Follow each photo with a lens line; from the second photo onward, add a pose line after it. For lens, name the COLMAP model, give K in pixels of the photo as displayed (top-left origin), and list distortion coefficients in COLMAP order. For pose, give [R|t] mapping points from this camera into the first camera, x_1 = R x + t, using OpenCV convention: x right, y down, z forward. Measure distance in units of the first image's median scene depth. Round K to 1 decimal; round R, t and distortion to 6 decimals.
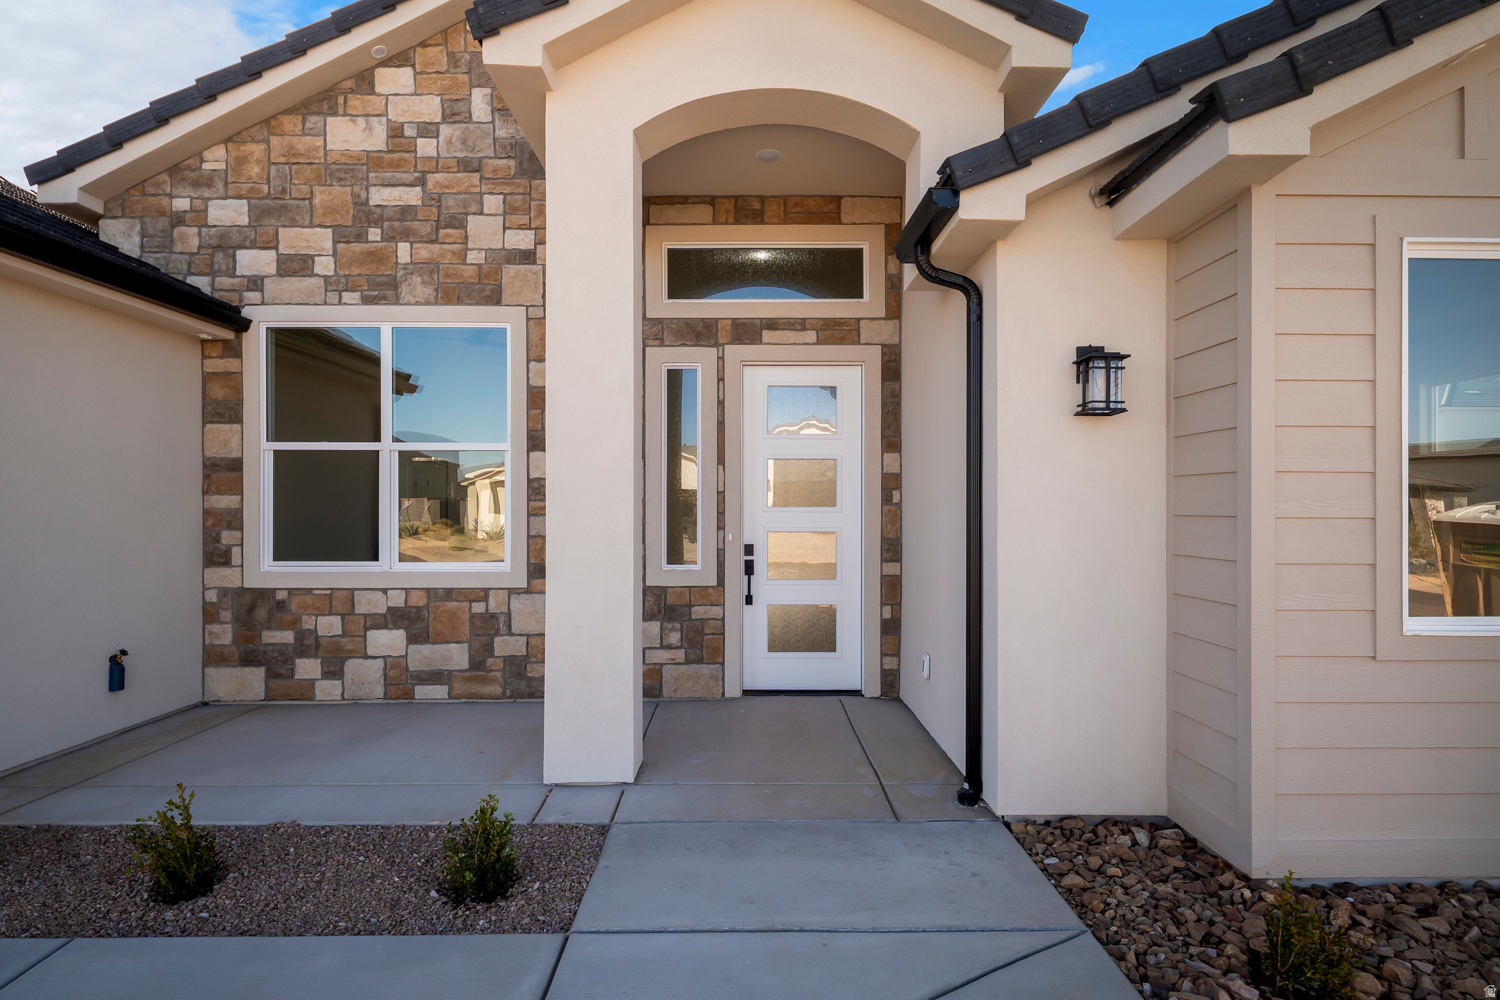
lens RADIAL K [[807.8, 0, 759.6], [0, 807.8, 511.0], [0, 0, 1]] dist [0.010687, -0.003750]
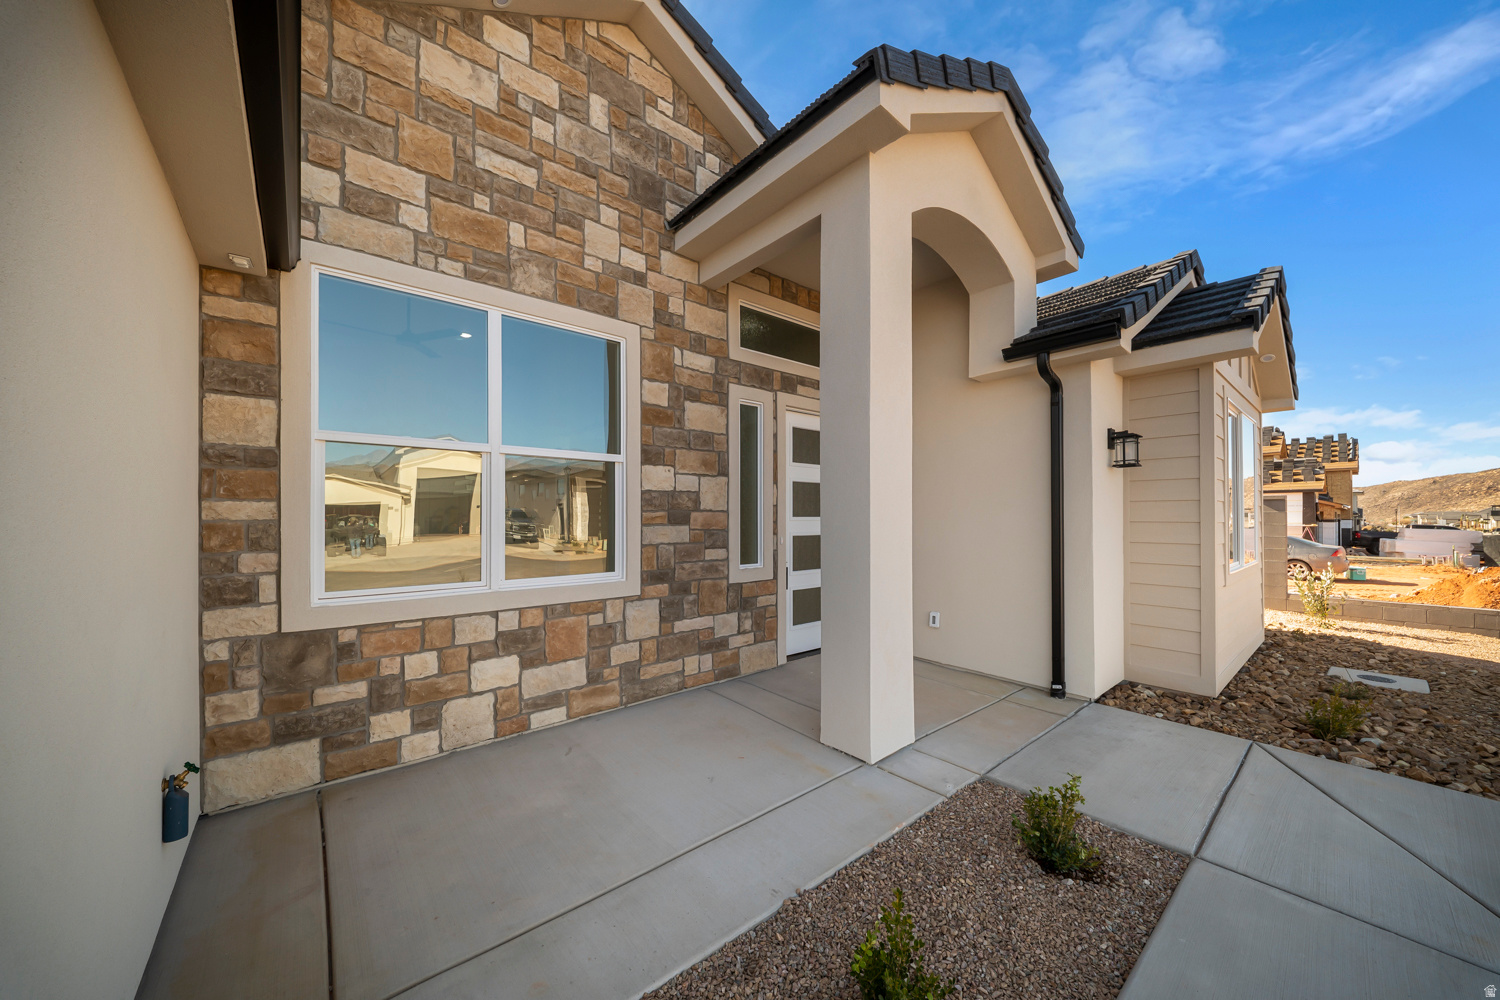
lens RADIAL K [[528.7, 0, 772.8], [0, 528.7, 513.6], [0, 0, 1]] dist [0.001153, -0.000492]
pose [[0.765899, 0.002601, 0.642955, -0.599864], [0.001997, 0.999977, -0.006424, -0.005104], [-0.642957, 0.006204, 0.765877, 0.370236]]
